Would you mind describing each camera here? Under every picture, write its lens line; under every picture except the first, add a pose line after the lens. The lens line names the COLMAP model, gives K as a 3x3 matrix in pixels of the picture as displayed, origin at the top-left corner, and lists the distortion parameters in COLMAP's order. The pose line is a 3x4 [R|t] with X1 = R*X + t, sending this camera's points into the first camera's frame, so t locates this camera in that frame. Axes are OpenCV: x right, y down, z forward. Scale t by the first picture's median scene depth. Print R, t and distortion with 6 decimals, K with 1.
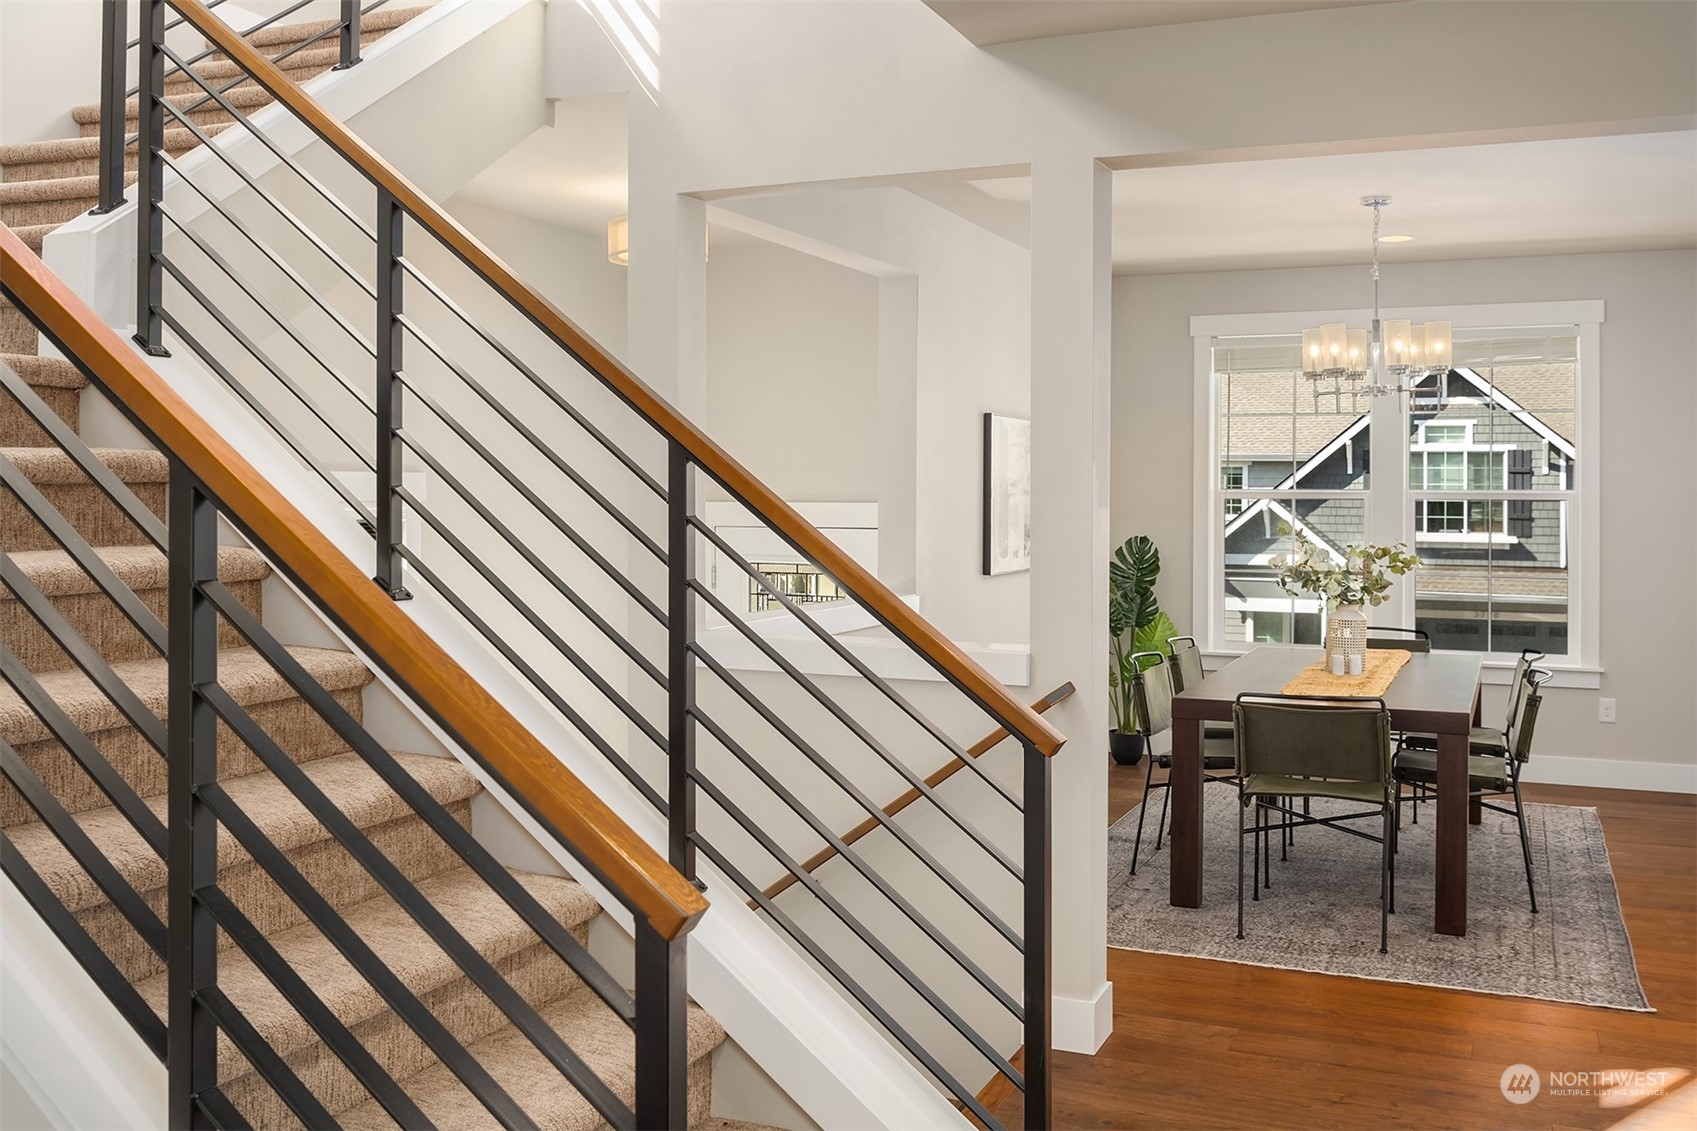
lens RADIAL K [[1615.4, 0, 847.9], [0, 1615.4, 485.6], [0, 0, 1]] dist [0.069921, 0.002011]
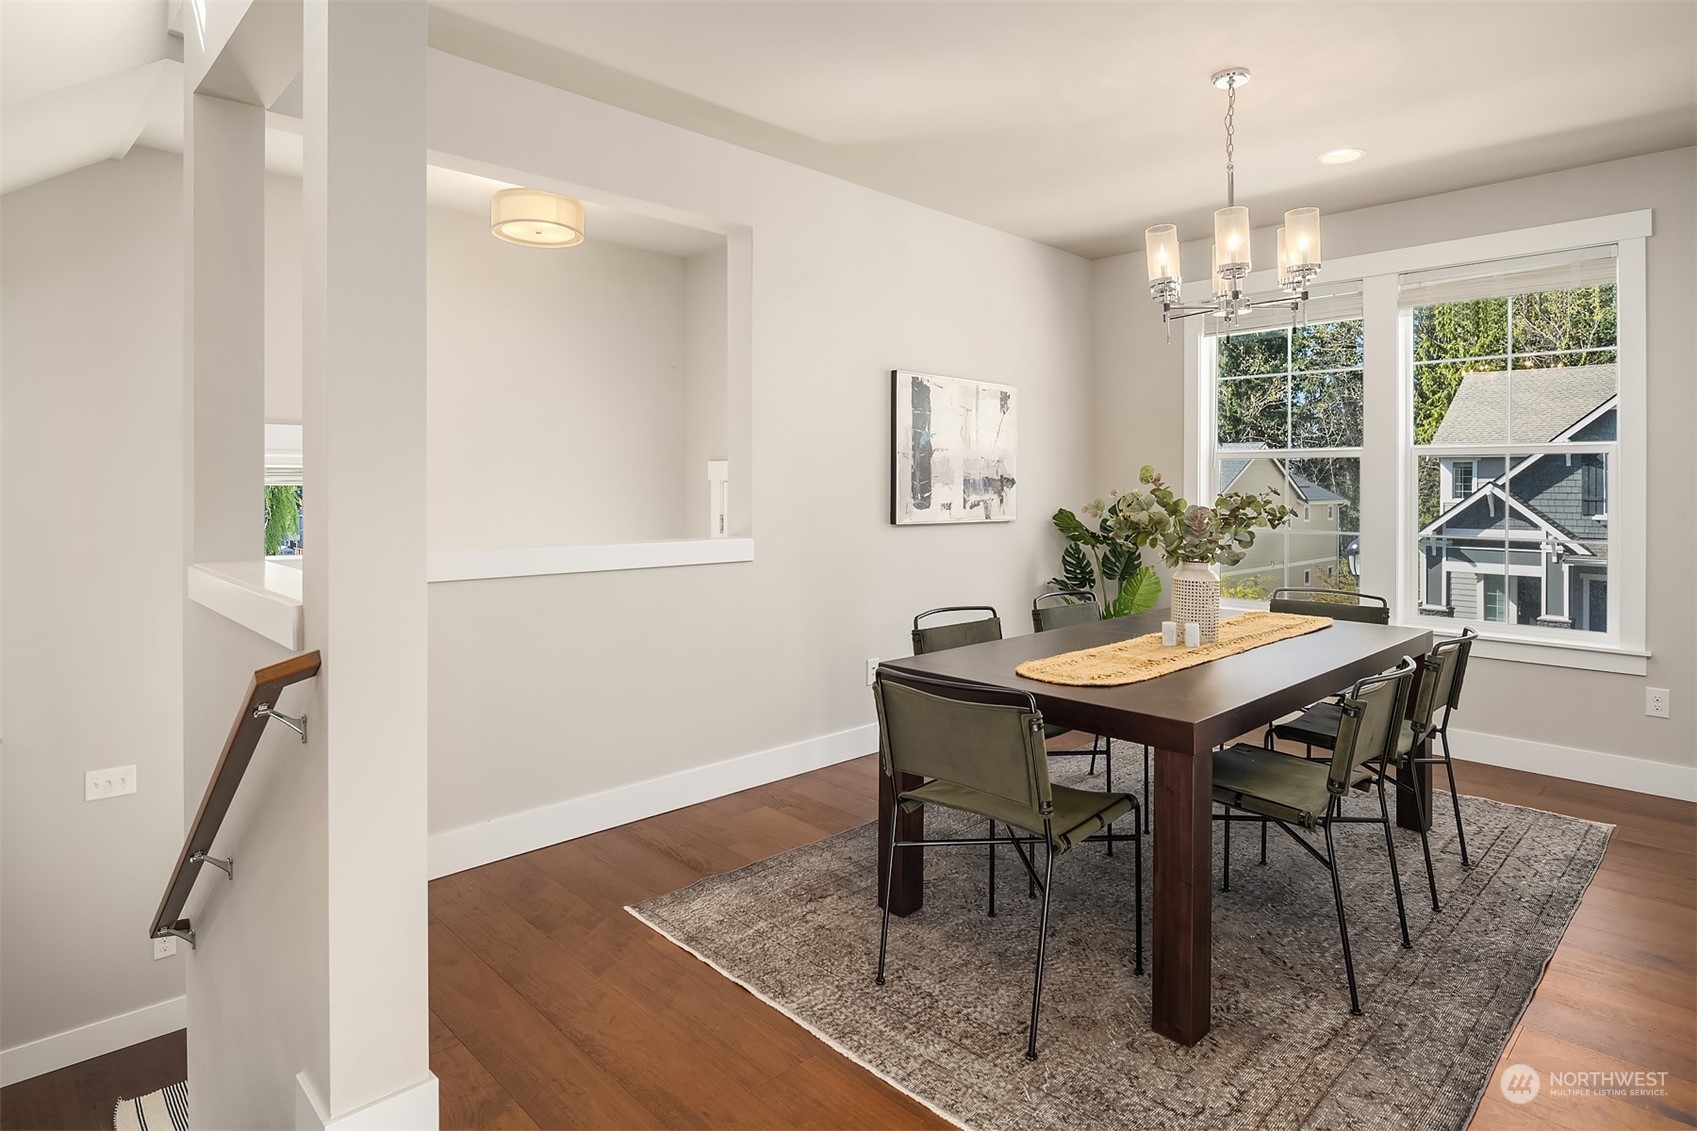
lens RADIAL K [[930.7, 0, 851.7], [0, 930.7, 484.1], [0, 0, 1]] dist [0.000173, -0.000007]
pose [[0.918831, -0.000315, -0.394650, 0.257768], [-0.000639, 0.999997, -0.002286, 0.026043], [0.394650, 0.002353, 0.918829, 0.381610]]
